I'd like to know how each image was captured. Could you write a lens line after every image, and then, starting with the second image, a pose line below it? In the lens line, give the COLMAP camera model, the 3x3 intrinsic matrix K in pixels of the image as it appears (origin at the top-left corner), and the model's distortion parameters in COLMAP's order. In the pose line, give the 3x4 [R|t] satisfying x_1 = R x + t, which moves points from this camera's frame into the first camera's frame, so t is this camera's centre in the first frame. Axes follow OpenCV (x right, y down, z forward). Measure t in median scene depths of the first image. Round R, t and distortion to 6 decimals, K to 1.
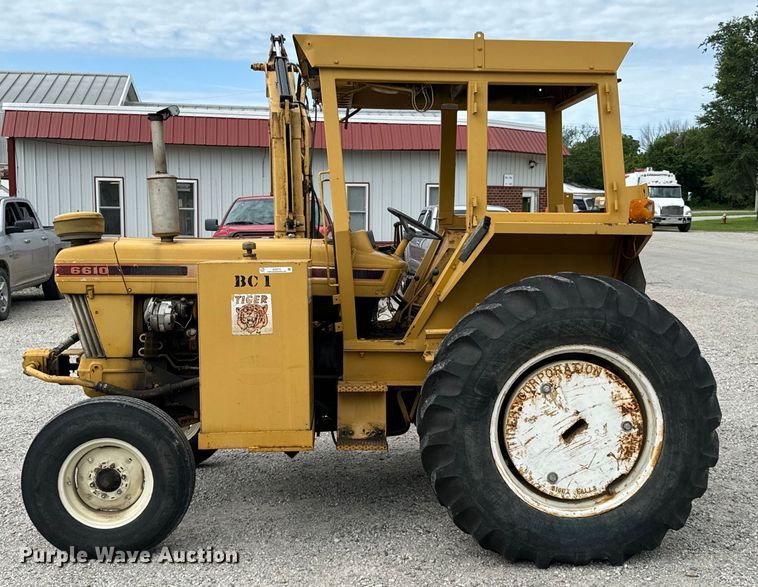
lens RADIAL K [[886.7, 0, 419.3], [0, 886.7, 290.2], [0, 0, 1]] dist [0.065853, 0.000000]
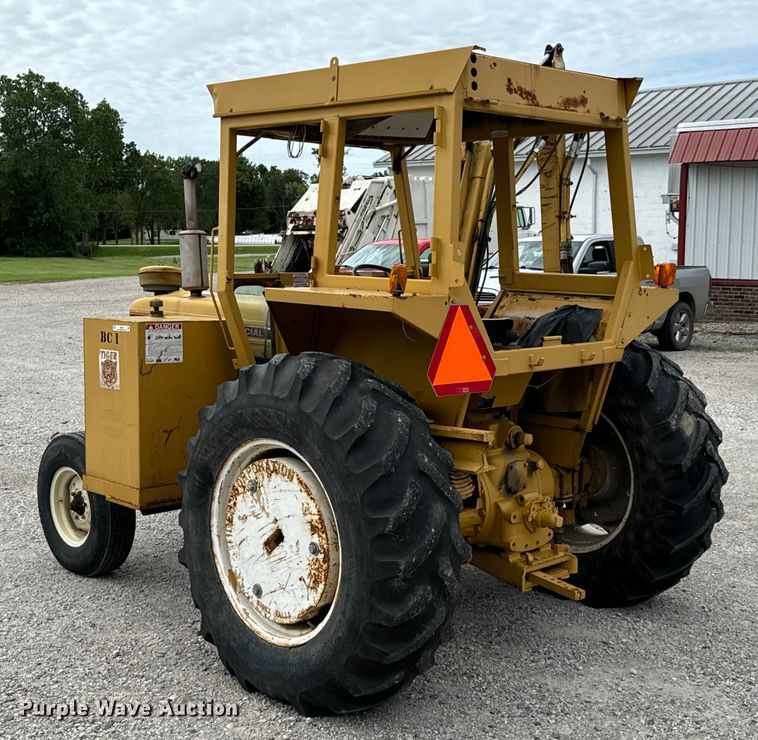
lens RADIAL K [[1113.8, 0, 425.2], [0, 1113.8, 392.8], [0, 0, 1]] dist [0.128885, 0.000000]
pose [[0.664793, 0.102085, -0.740019, 1.026577], [-0.068041, 0.994776, 0.076104, -0.070536], [0.743922, -0.000242, 0.668266, 0.397509]]
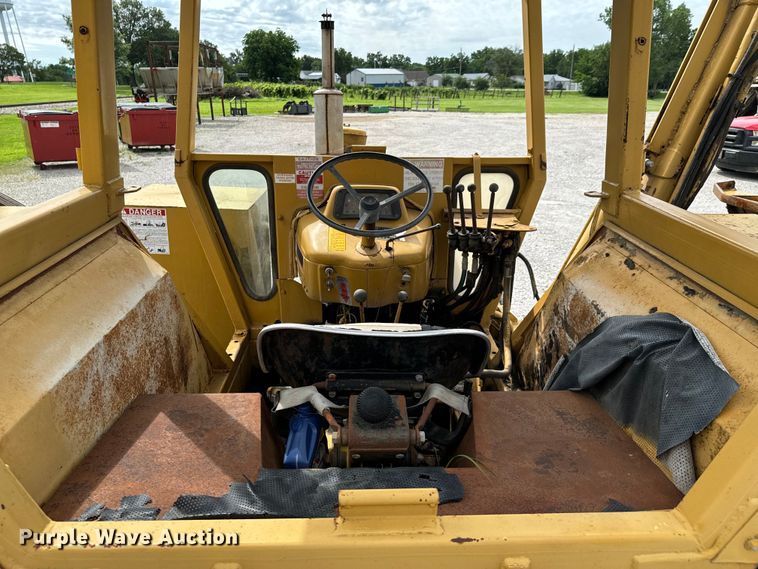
lens RADIAL K [[546.3, 0, 381.5], [0, 546.3, 287.0], [0, 0, 1]] dist [0.007132, -0.024682]
pose [[-0.025542, 0.349160, -0.936715, 0.386278], [-0.100825, 0.931343, 0.349907, -0.166712], [0.994576, 0.103382, 0.011416, 1.259268]]
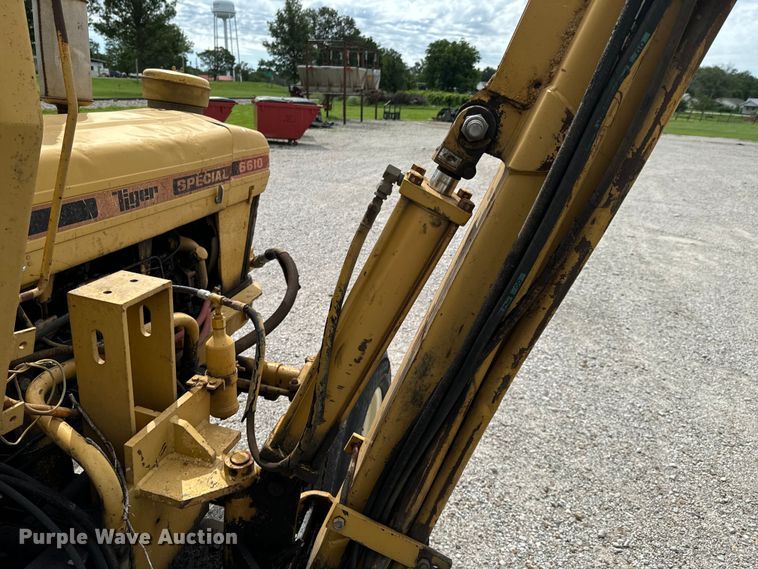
lens RADIAL K [[546.3, 0, 381.7], [0, 546.3, 294.6], [0, 0, 1]] dist [0.007132, -0.024682]
pose [[-0.337806, 0.312570, -0.887799, 0.011494], [-0.139133, 0.916301, 0.375545, -0.129523], [0.930876, 0.250384, -0.266043, 1.557657]]
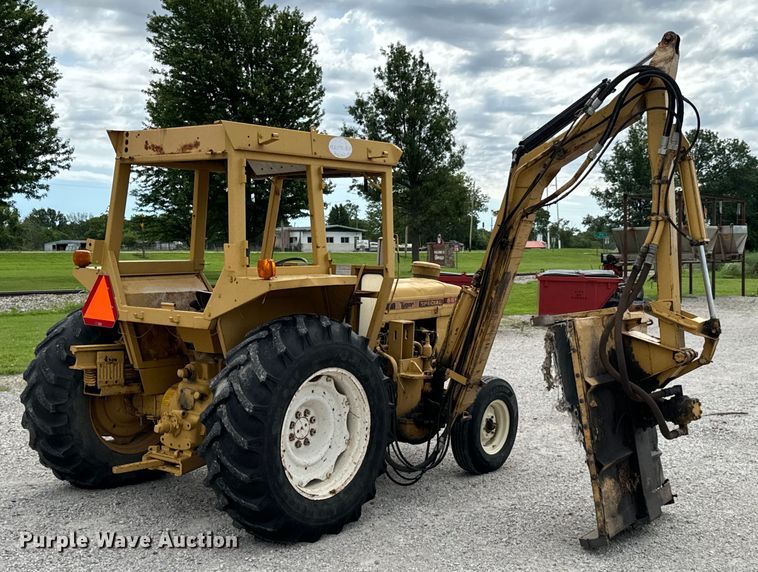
lens RADIAL K [[1006.9, 0, 380.4], [0, 1006.9, 290.6], [0, 0, 1]] dist [0.116681, 0.000000]
pose [[-0.691363, 0.024838, -0.722081, 1.152200], [-0.076129, 0.991341, 0.106990, -0.260818], [0.718486, 0.128940, -0.683486, 2.574028]]
